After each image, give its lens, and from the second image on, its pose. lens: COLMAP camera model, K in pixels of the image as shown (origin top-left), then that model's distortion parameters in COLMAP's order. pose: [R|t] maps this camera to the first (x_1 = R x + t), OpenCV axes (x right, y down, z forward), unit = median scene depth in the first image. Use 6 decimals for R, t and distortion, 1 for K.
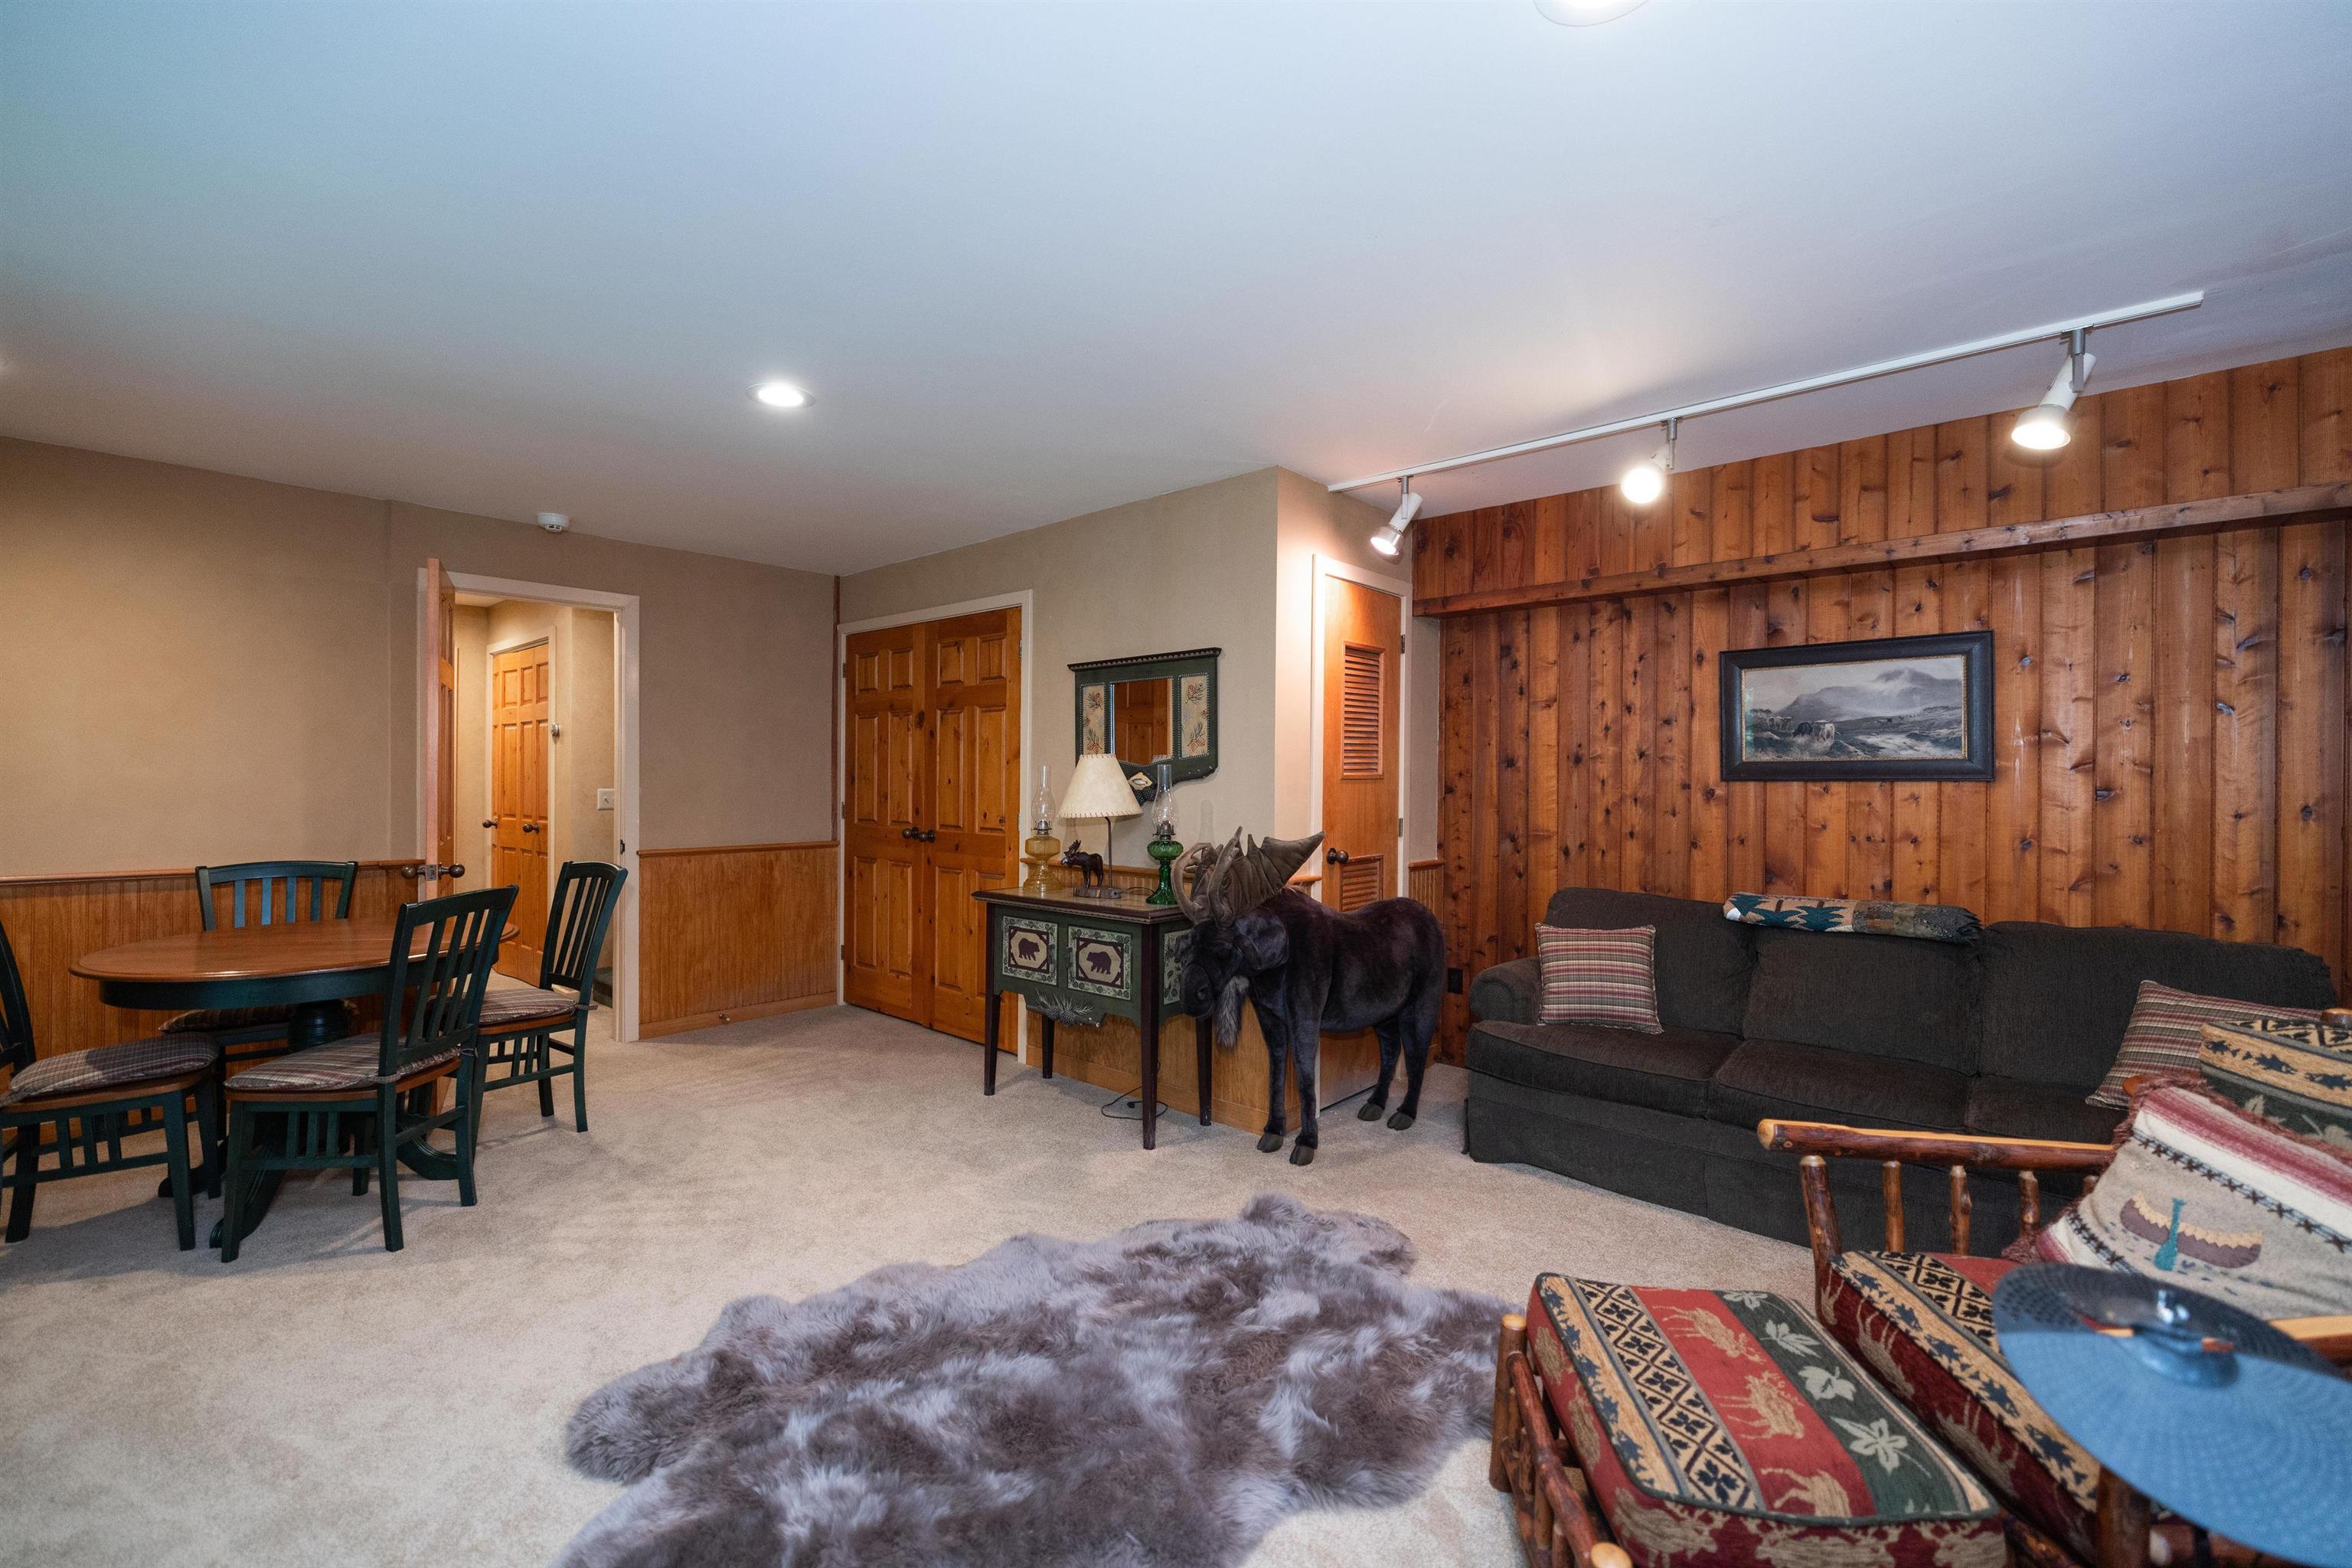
lens RADIAL K [[975.9, 0, 1181.3], [0, 975.9, 779.5], [0, 0, 1]] dist [0.001944, -0.000318]
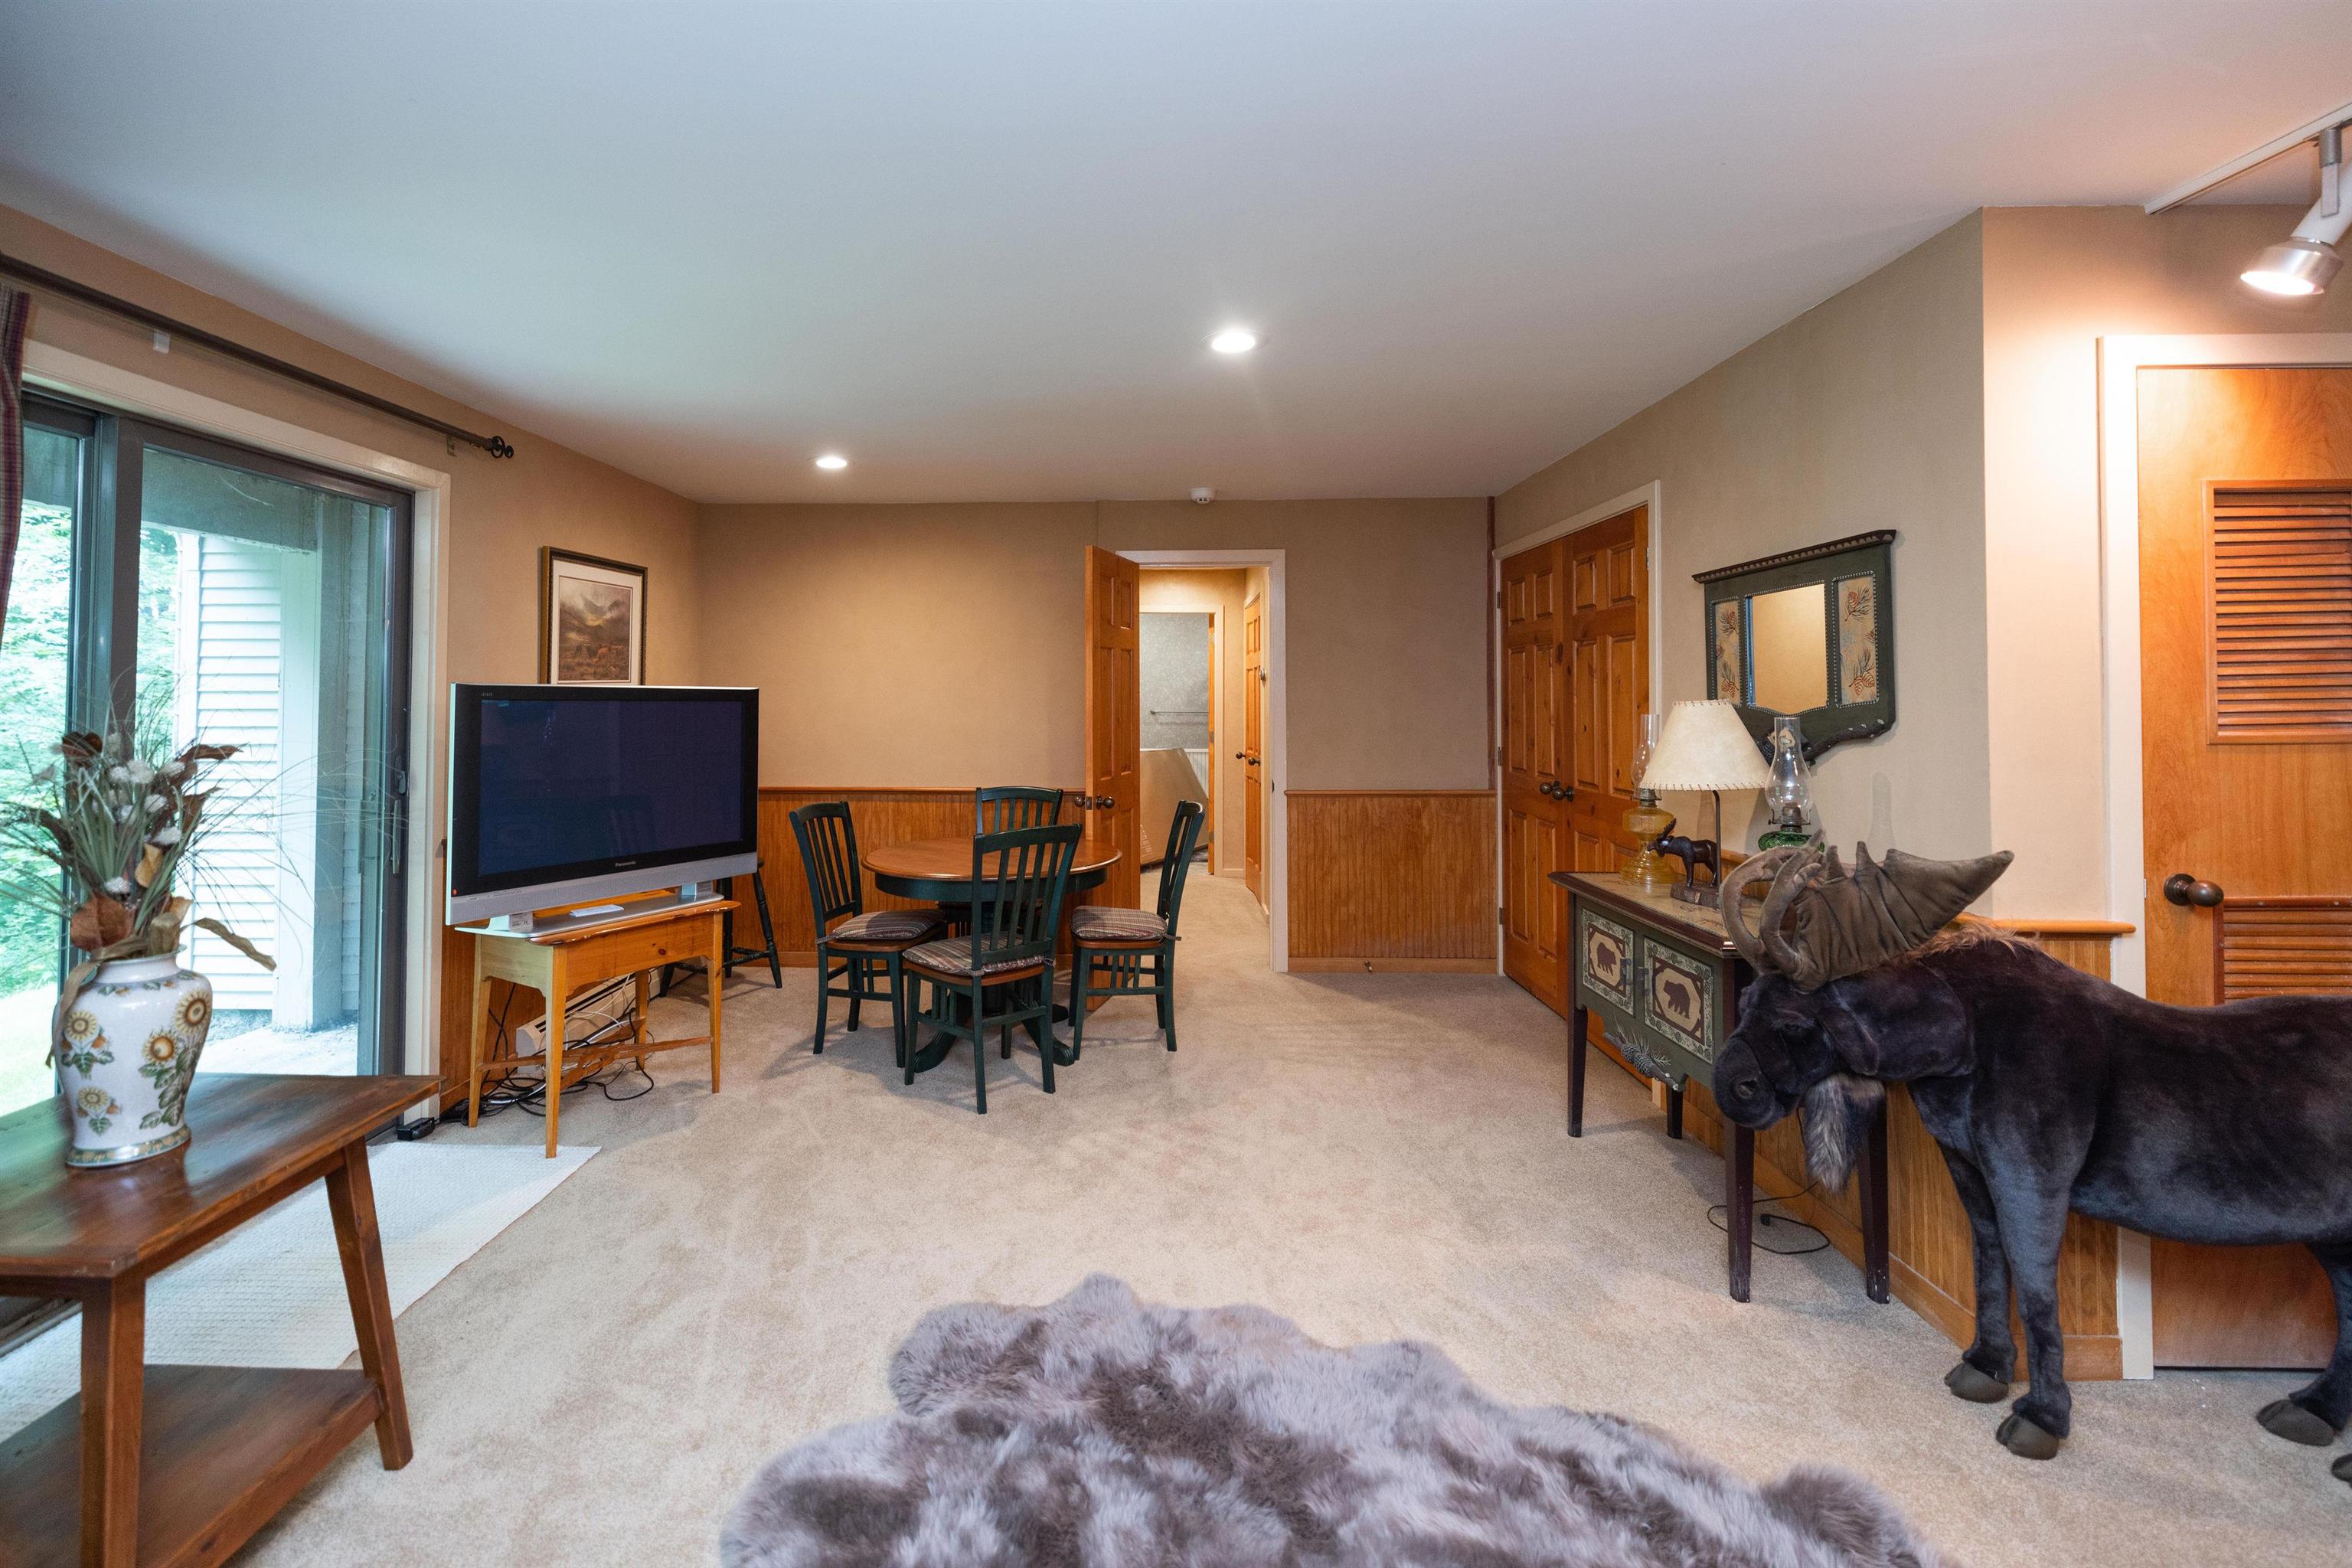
lens RADIAL K [[1009.8, 0, 1135.3], [0, 1009.8, 675.2], [0, 0, 1]] dist [0.001031, -0.000643]
pose [[0.643899, -0.025186, -0.764696, 0.216078], [0.003864, 0.999552, -0.029667, -0.024349], [0.765101, 0.016148, 0.643708, 0.215026]]
